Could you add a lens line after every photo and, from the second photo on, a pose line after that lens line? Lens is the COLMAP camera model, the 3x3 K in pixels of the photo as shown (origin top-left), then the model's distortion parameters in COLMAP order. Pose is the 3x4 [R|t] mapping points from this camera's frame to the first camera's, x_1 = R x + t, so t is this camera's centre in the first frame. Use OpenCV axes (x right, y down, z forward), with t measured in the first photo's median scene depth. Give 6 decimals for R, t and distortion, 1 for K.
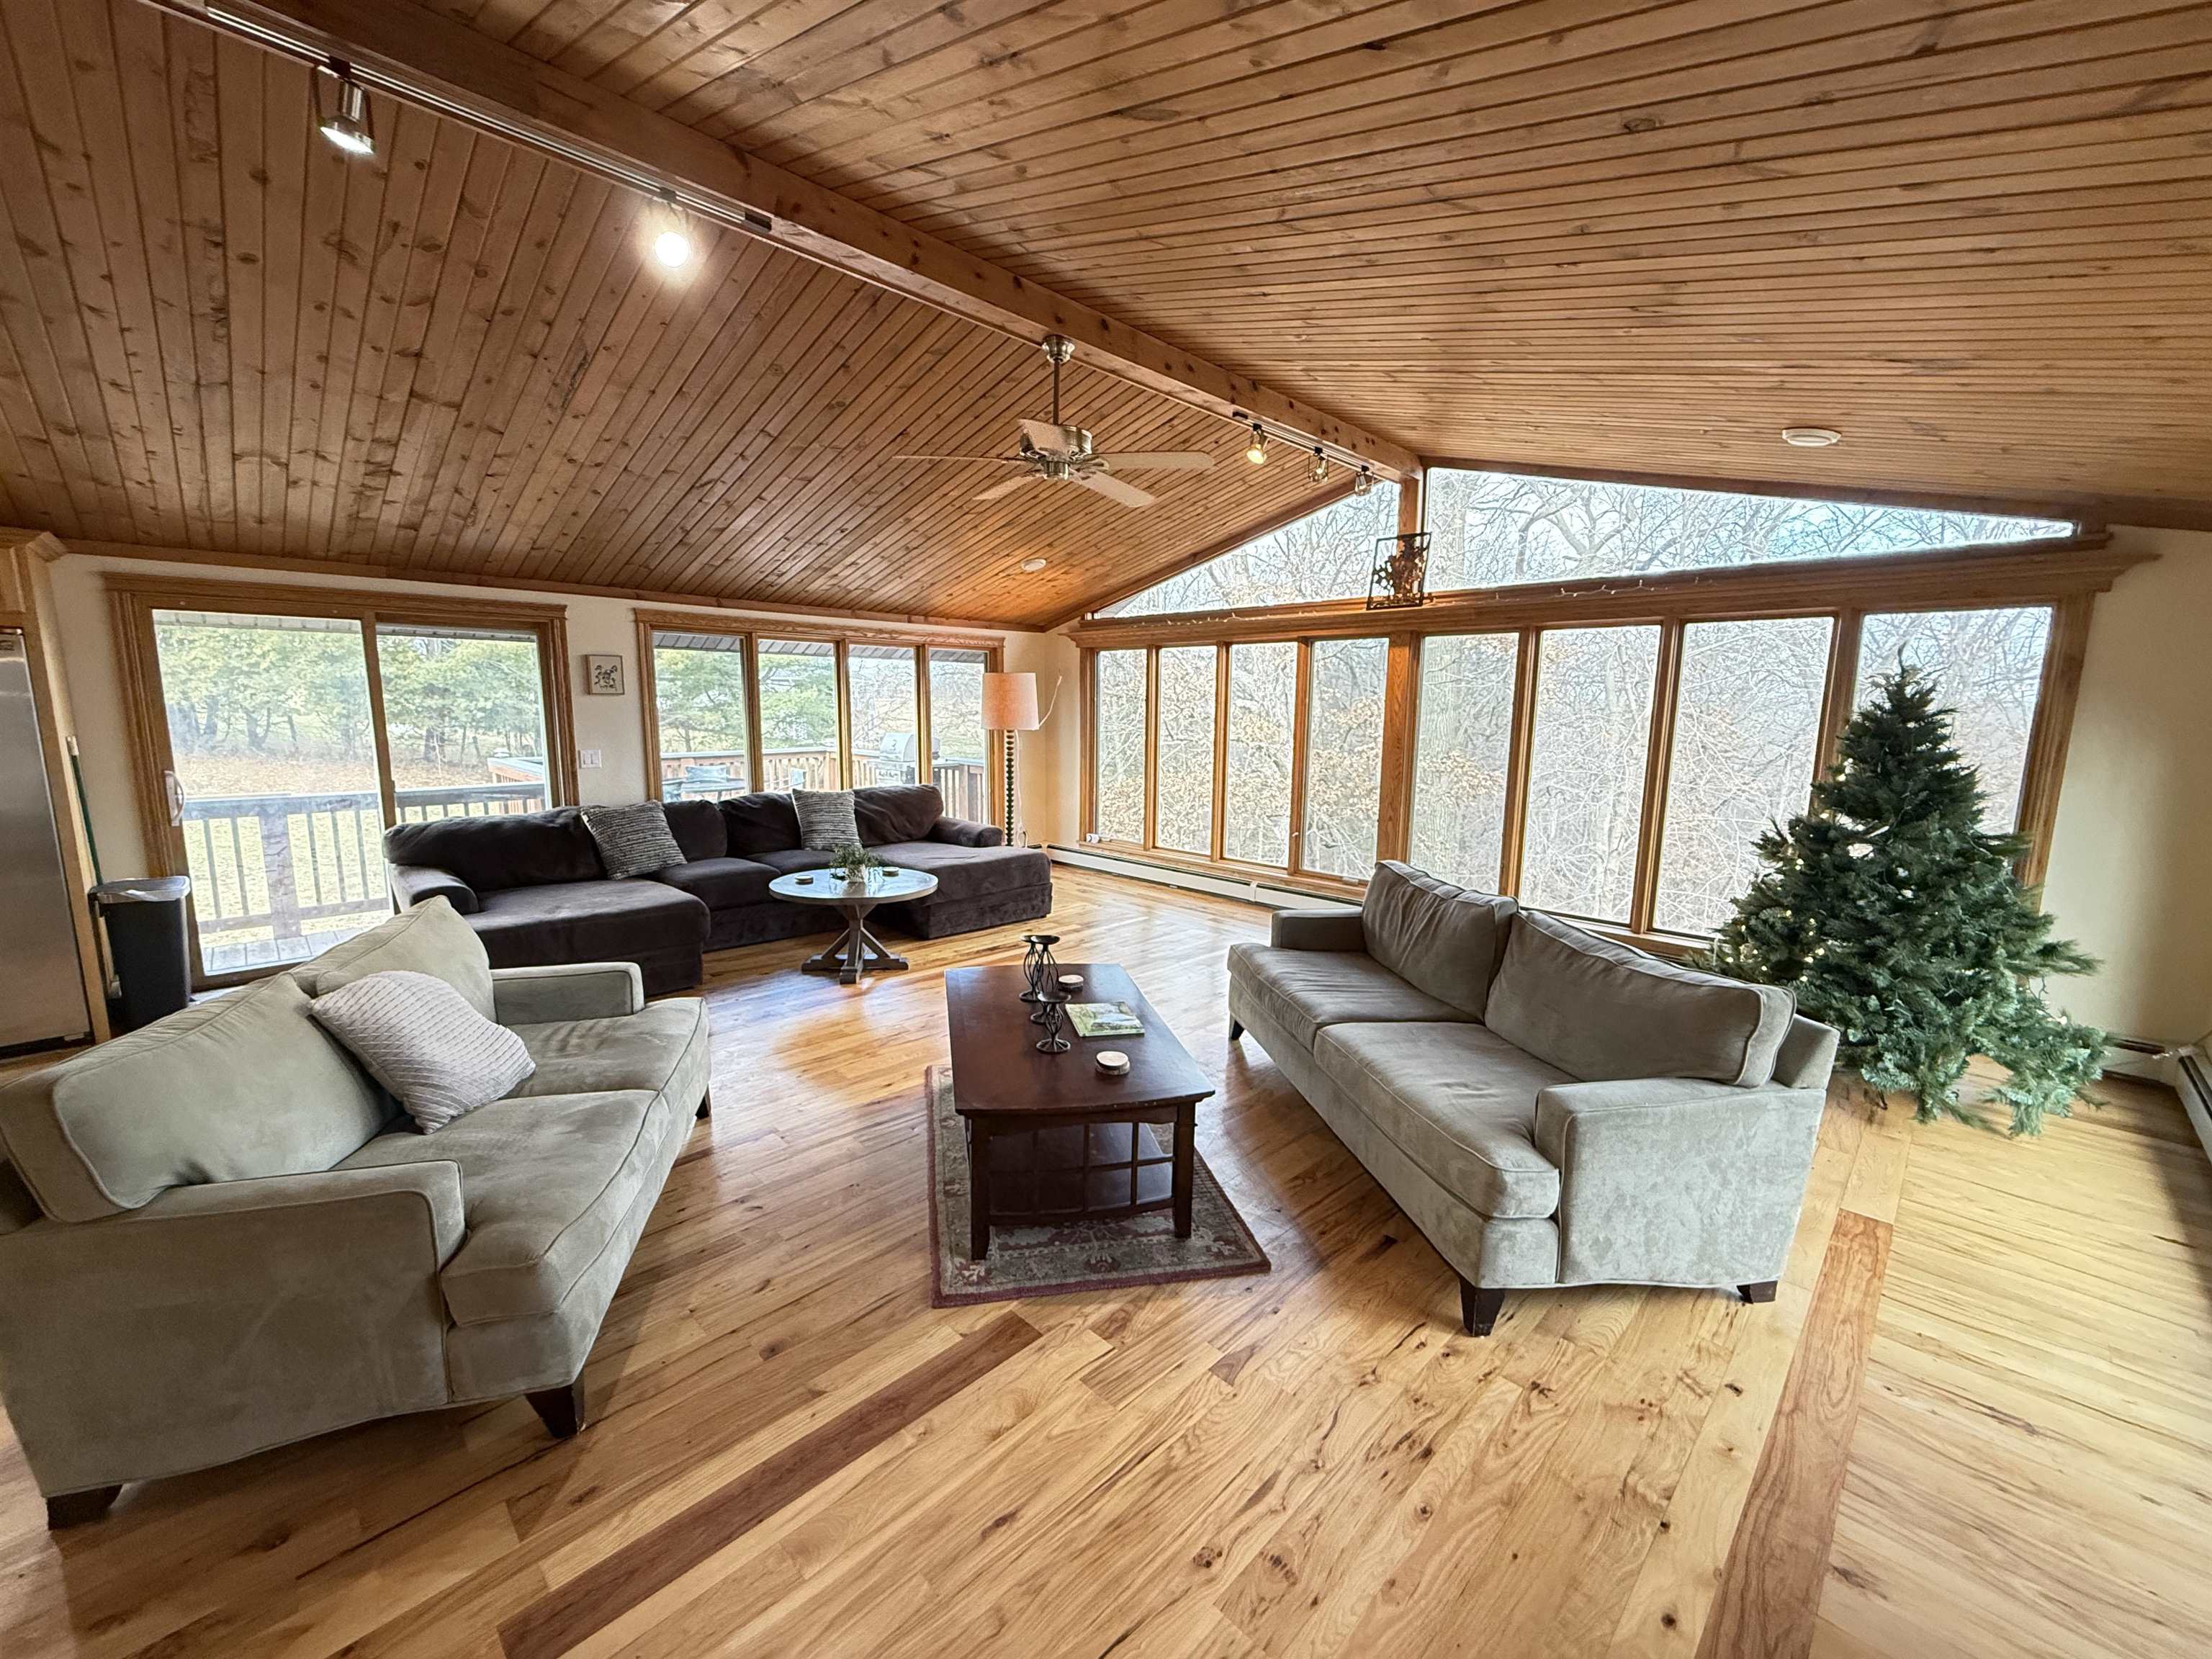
lens RADIAL K [[878.3, 0, 1105.2], [0, 878.3, 833.8], [0, 0, 1]] dist [0.002431, -0.000016]
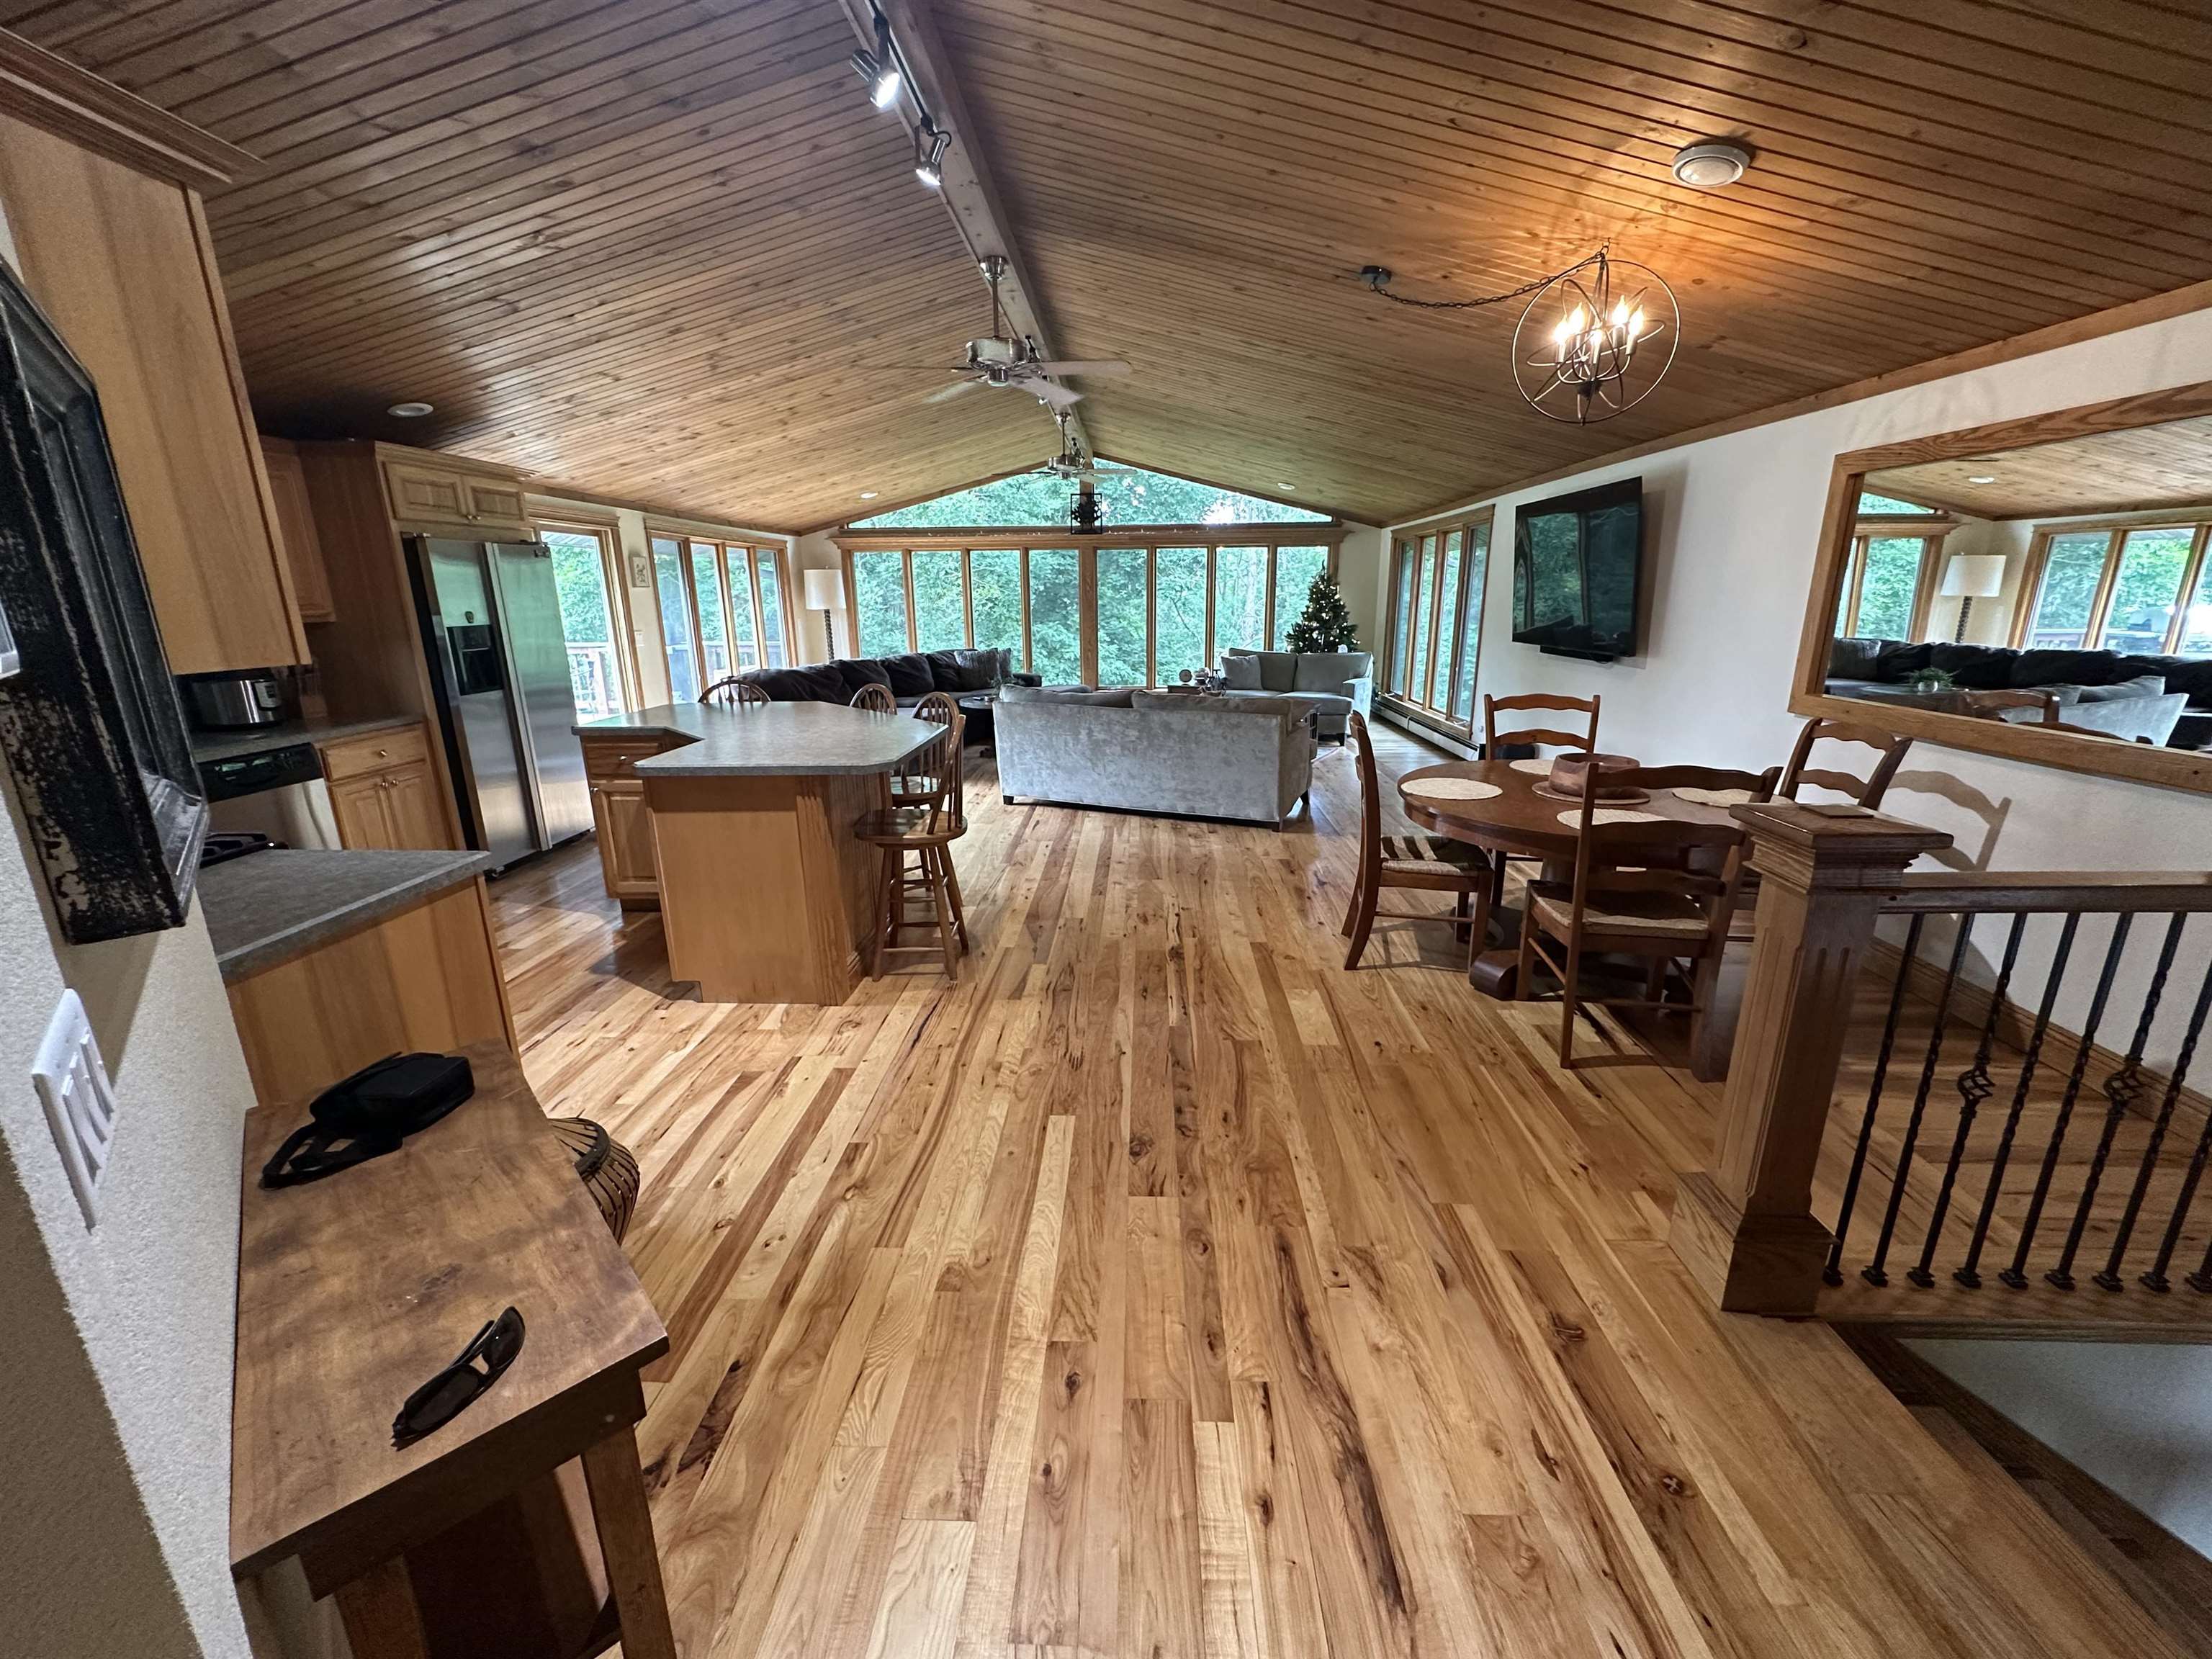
lens RADIAL K [[886.1, 0, 1102.6], [0, 886.1, 832.8], [0, 0, 1]] dist [0.000614, -0.000031]
pose [[0.735532, -0.194313, 0.649027, -0.980586], [0.117829, 0.980077, 0.159892, 0.068422], [-0.667165, -0.041132, 0.743773, -0.446930]]
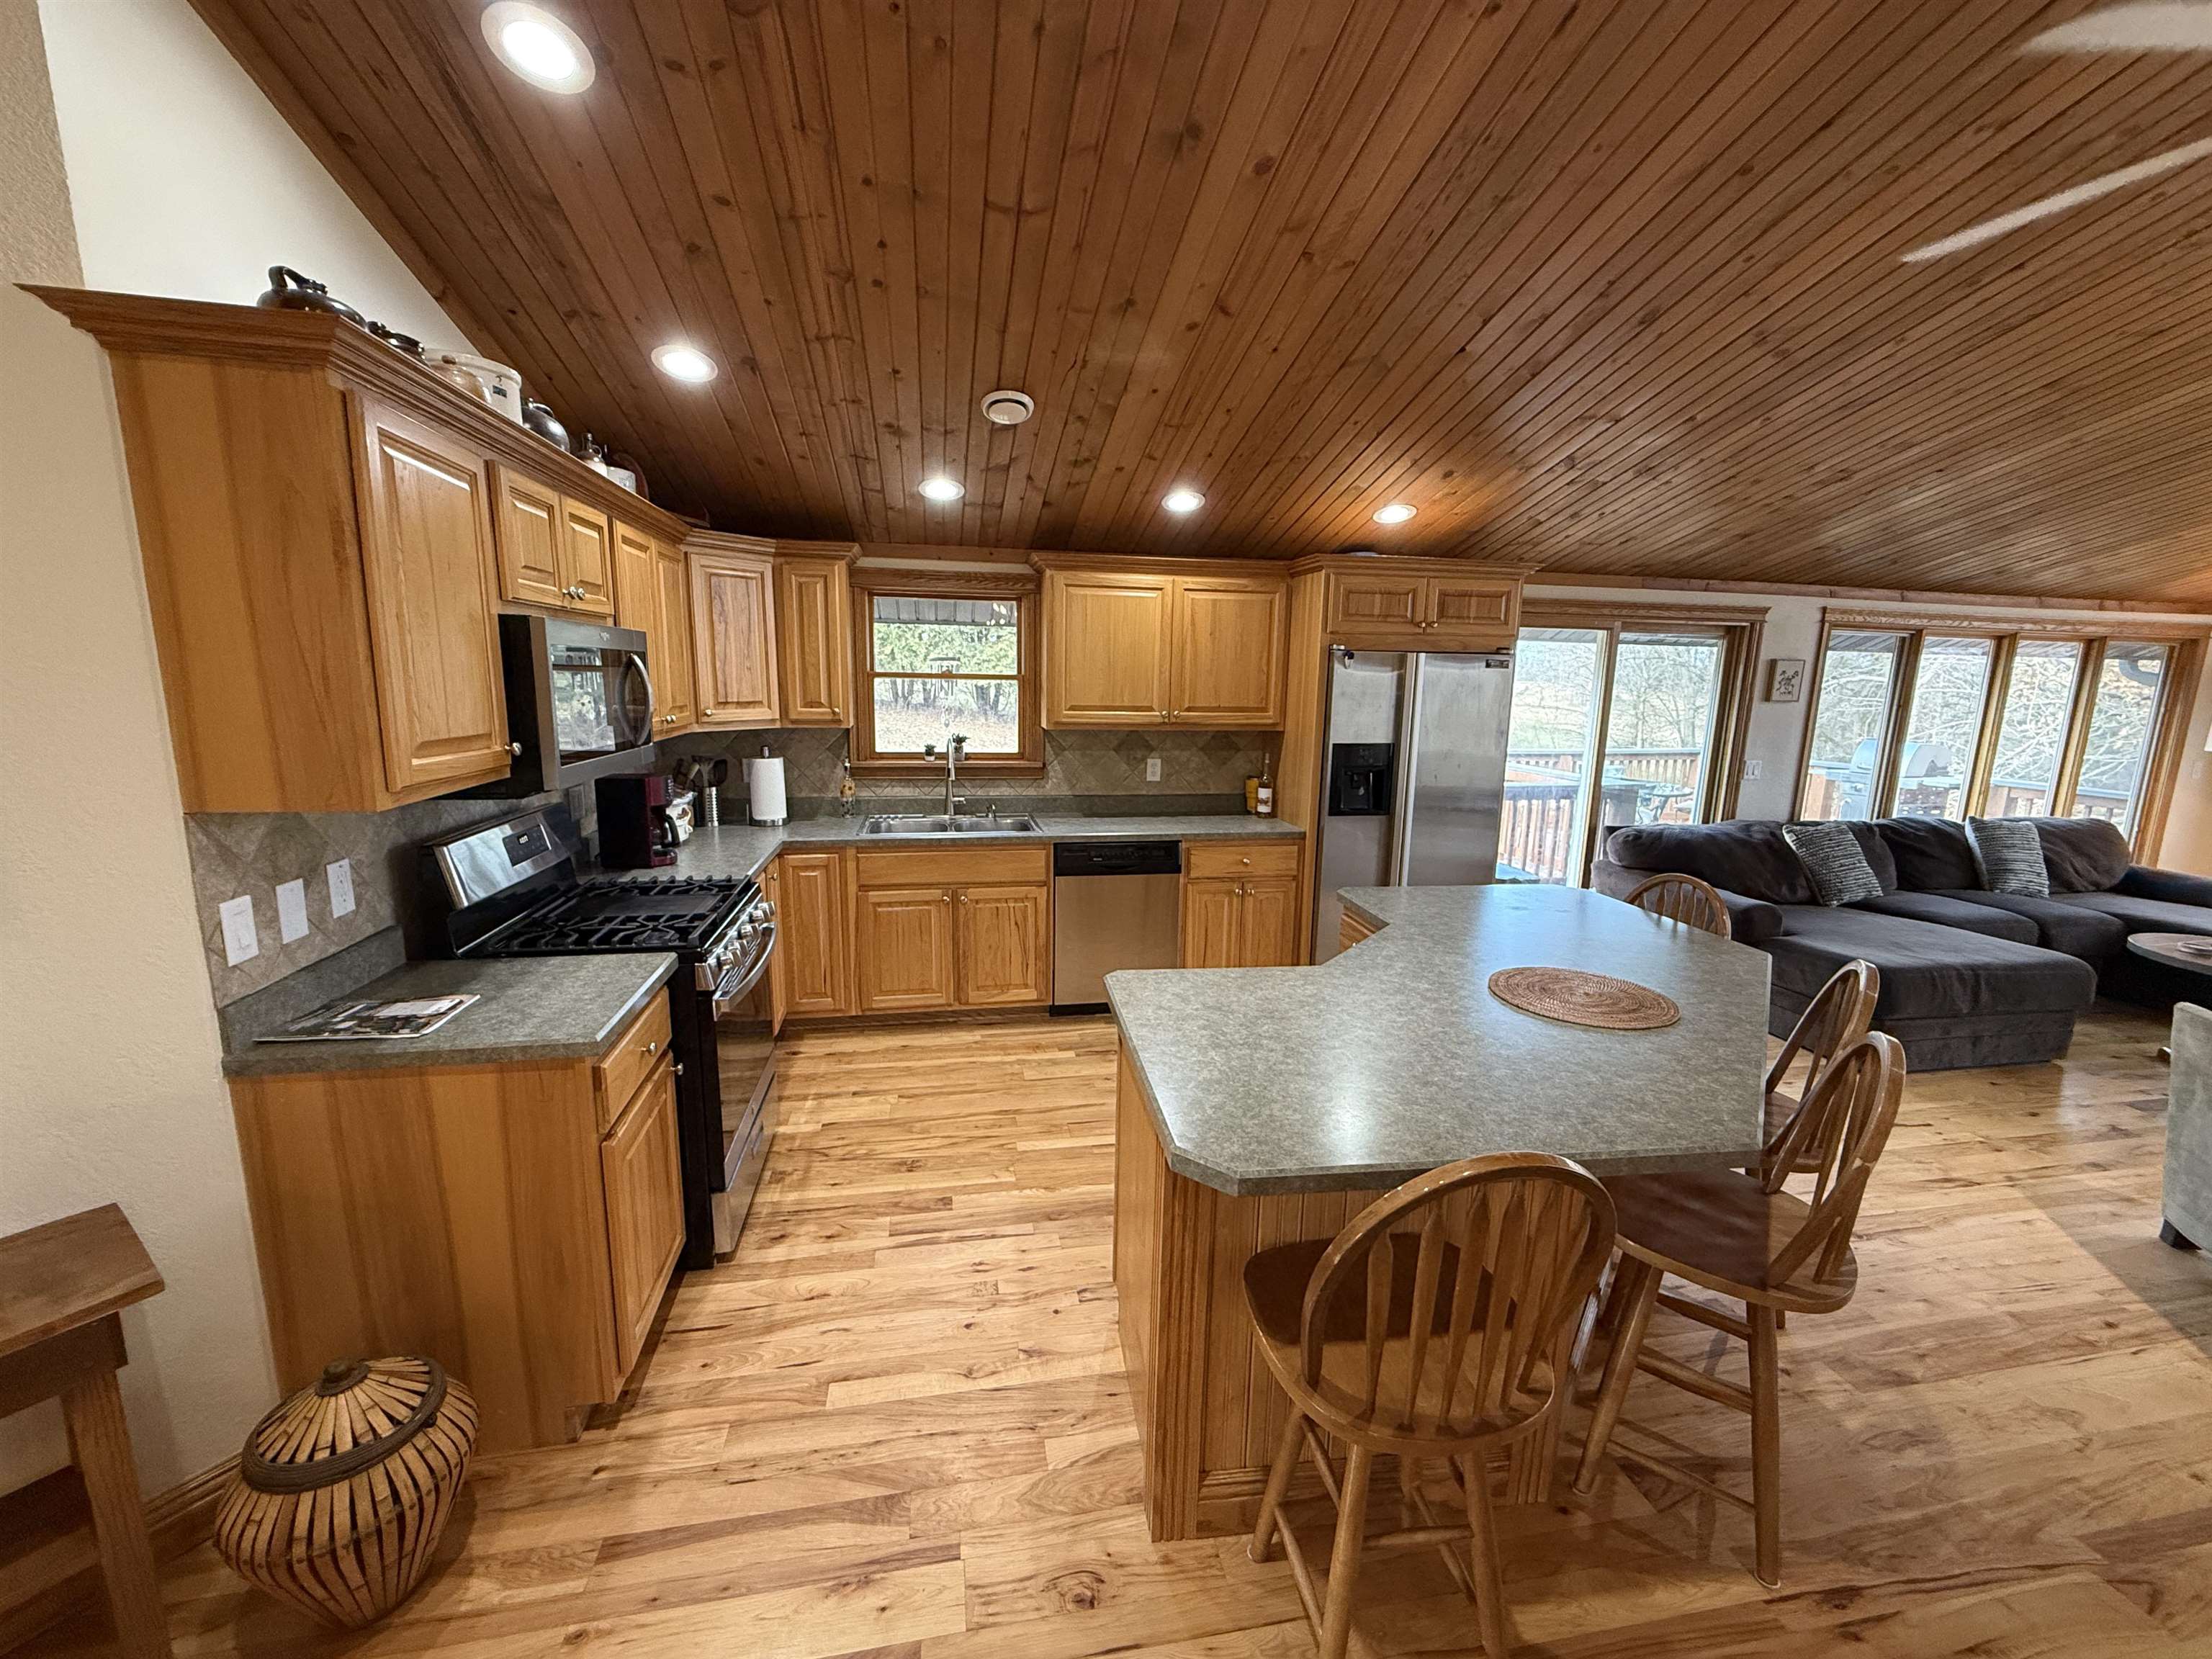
lens RADIAL K [[878.3, 0, 1103.5], [0, 878.3, 833.7], [0, 0, 1]] dist [0.002431, -0.000016]
pose [[0.826519, 0.106201, -0.552800, -0.624528], [-0.095126, 0.994269, 0.048787, 0.003185], [0.554813, 0.012262, 0.831885, -0.166731]]
